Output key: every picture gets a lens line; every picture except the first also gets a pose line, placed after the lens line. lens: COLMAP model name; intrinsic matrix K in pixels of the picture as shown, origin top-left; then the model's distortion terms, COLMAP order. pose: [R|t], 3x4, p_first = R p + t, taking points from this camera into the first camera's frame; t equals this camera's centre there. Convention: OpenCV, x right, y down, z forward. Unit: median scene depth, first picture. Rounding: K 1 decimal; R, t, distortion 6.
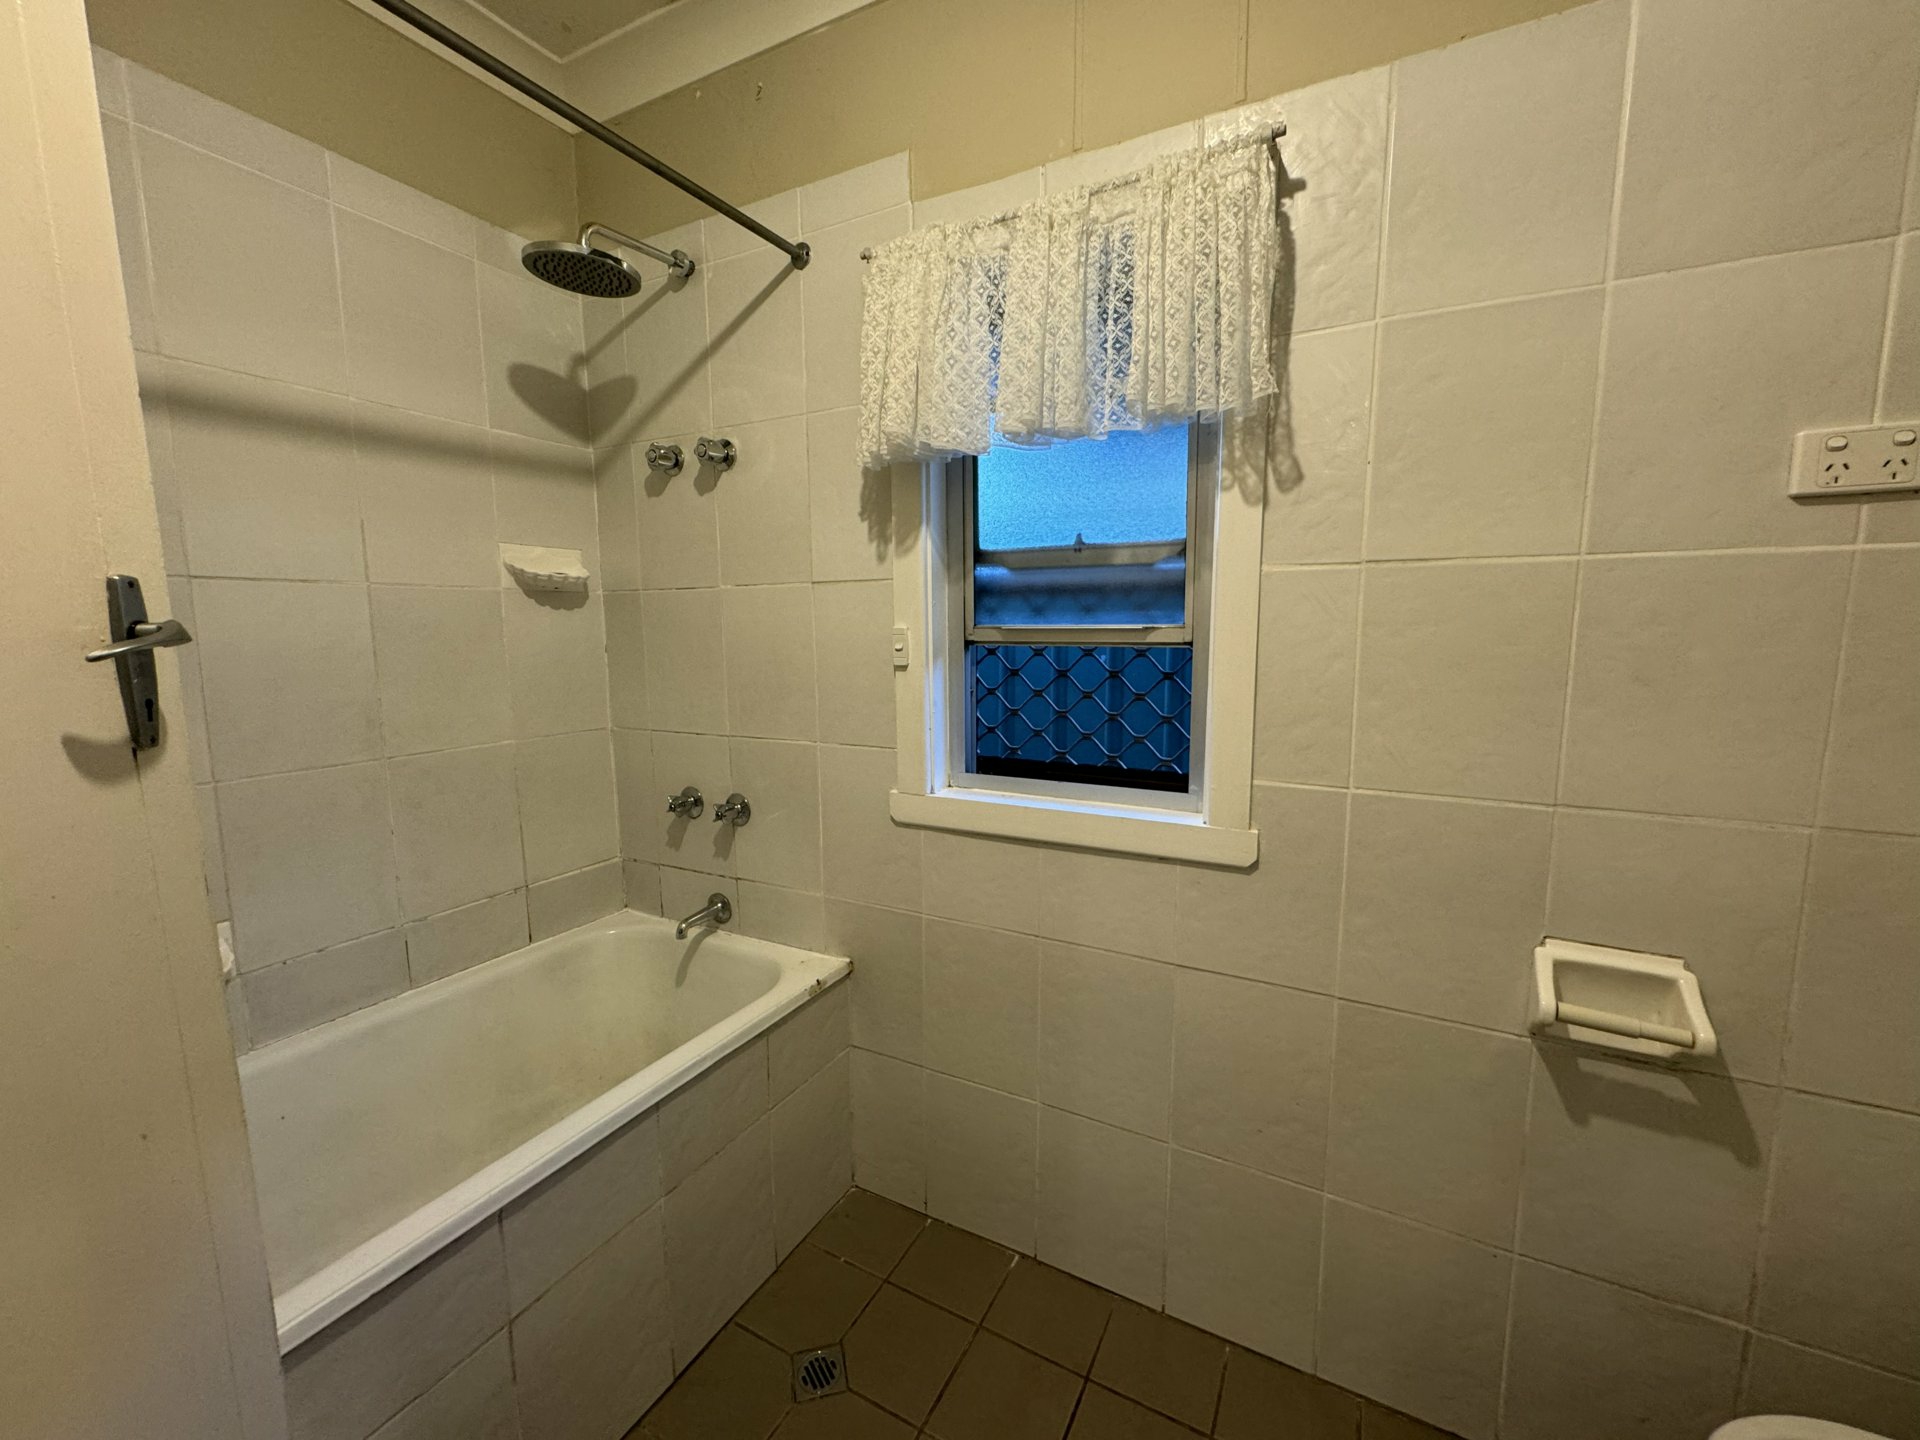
lens RADIAL K [[776.0, 0, 959.2], [0, 776.0, 709.8], [0, 0, 1]] dist [0.002215, -0.000235]
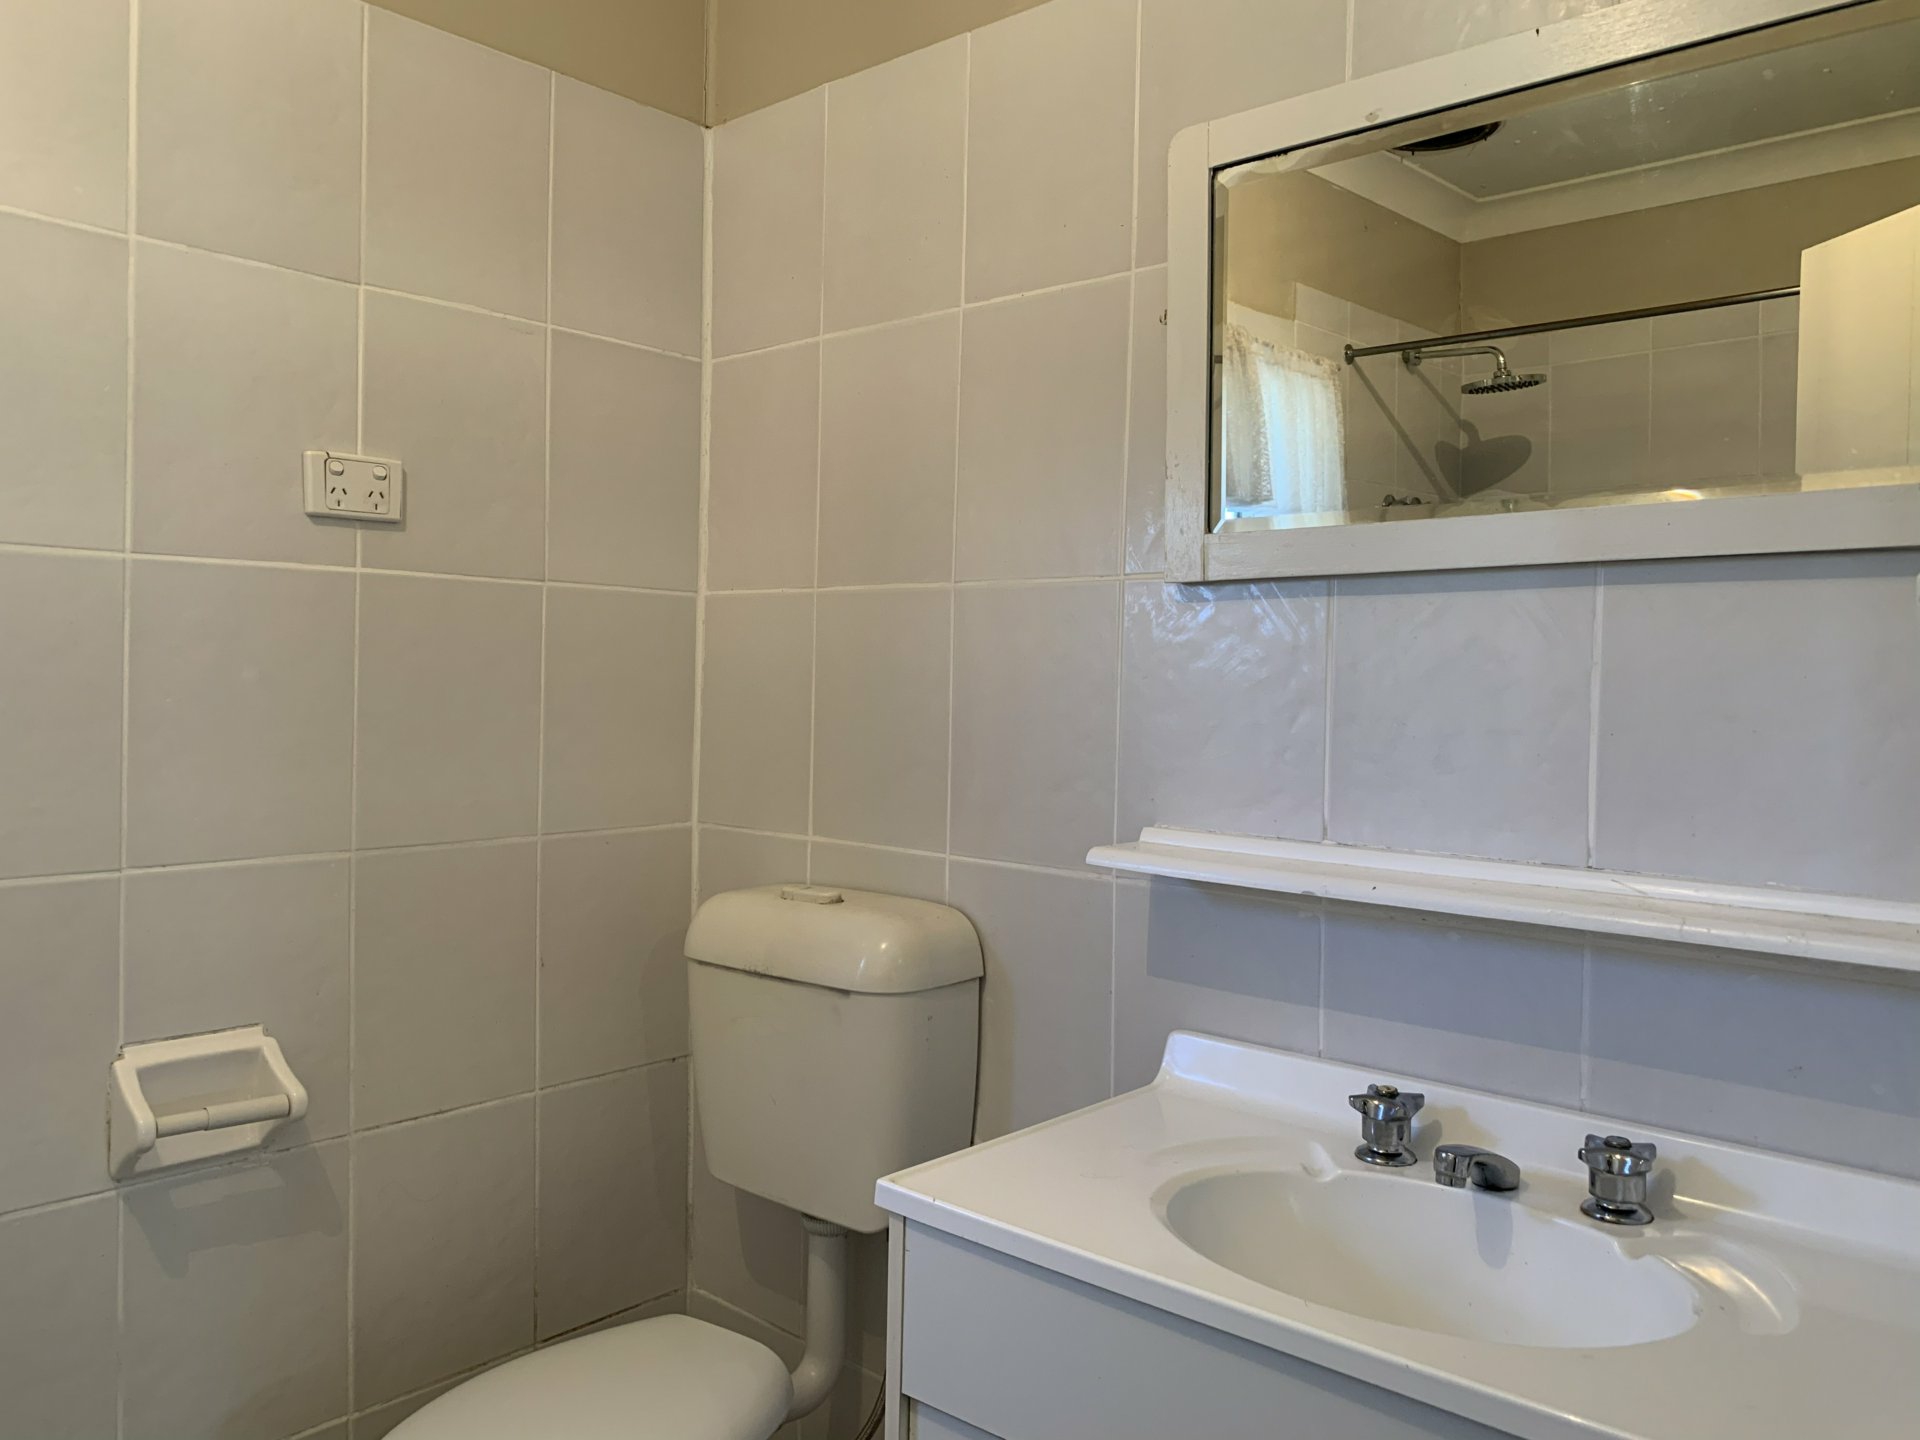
lens RADIAL K [[1441.4, 0, 958.0], [0, 1441.4, 716.9], [0, 0, 1]] dist [0.001232, -0.000359]
pose [[0.222004, -0.012648, 0.974964, -0.485444], [0.103566, 0.994565, -0.010680, 0.078496], [-0.969530, 0.103344, 0.222107, -0.158256]]
